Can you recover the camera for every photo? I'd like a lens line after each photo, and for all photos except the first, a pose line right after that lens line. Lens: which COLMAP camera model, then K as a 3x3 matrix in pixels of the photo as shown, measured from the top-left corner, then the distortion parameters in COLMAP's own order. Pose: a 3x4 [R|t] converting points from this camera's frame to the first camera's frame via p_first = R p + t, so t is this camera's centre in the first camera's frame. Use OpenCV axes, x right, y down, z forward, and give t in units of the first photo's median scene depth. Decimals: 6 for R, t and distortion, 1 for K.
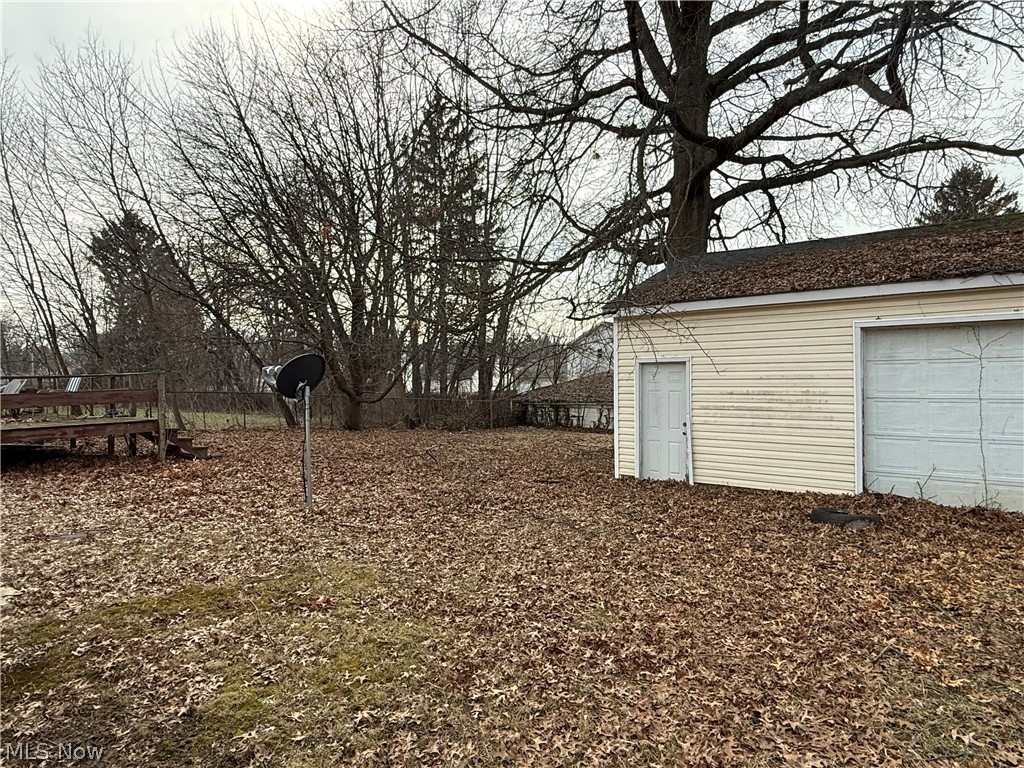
lens RADIAL K [[607.0, 0, 511.6], [0, 607.0, 383.6], [0, 0, 1]] dist [0.001163, 0.001436]
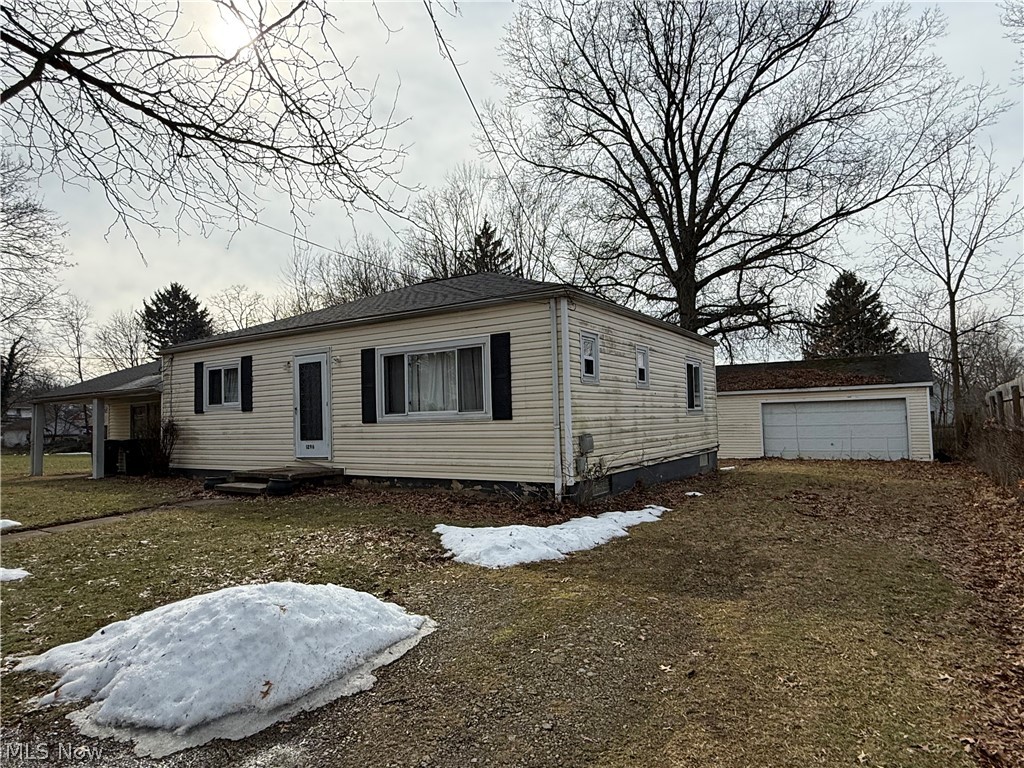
lens RADIAL K [[607.0, 0, 509.7], [0, 607.0, 389.1], [0, 0, 1]] dist [0.001163, 0.001436]
pose [[0.996190, -0.002122, 0.087181, -0.096223], [0.008479, 0.997324, -0.072610, 0.005064], [-0.086794, 0.073073, 0.993543, -0.194825]]
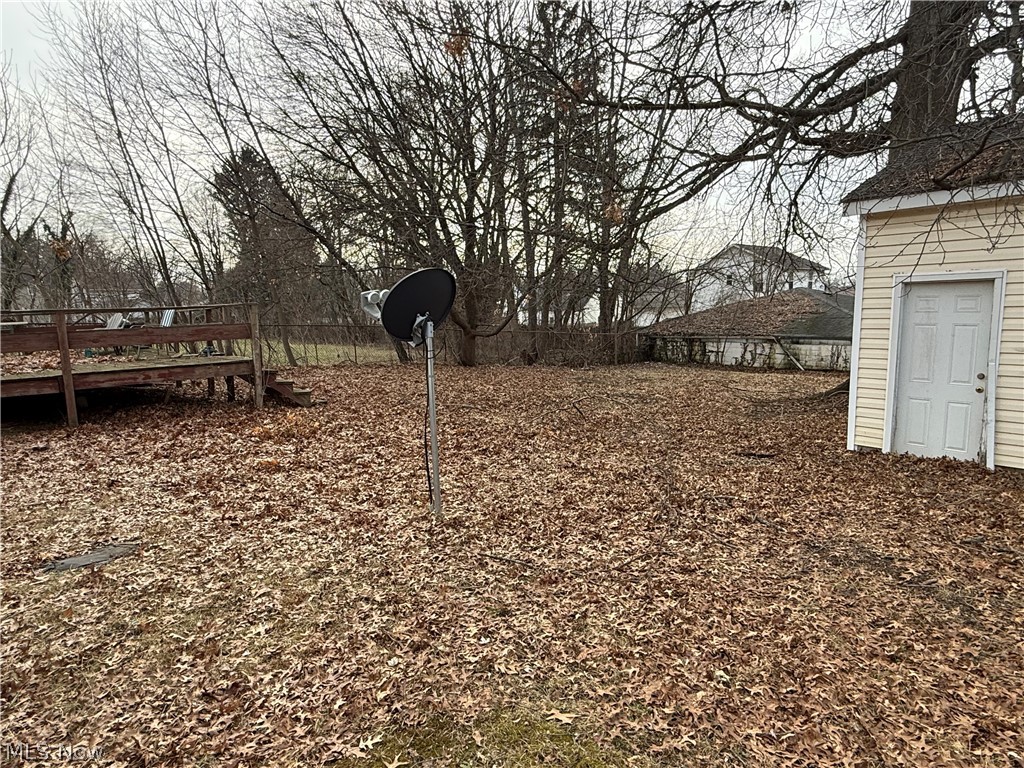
lens RADIAL K [[607.0, 0, 513.3], [0, 607.0, 384.1], [0, 0, 1]] dist [0.001163, 0.001436]
pose [[0.985926, 0.013972, -0.166598, -0.050167], [0.005114, 0.993515, 0.113589, -0.000673], [0.167105, -0.112843, 0.979460, 0.135611]]
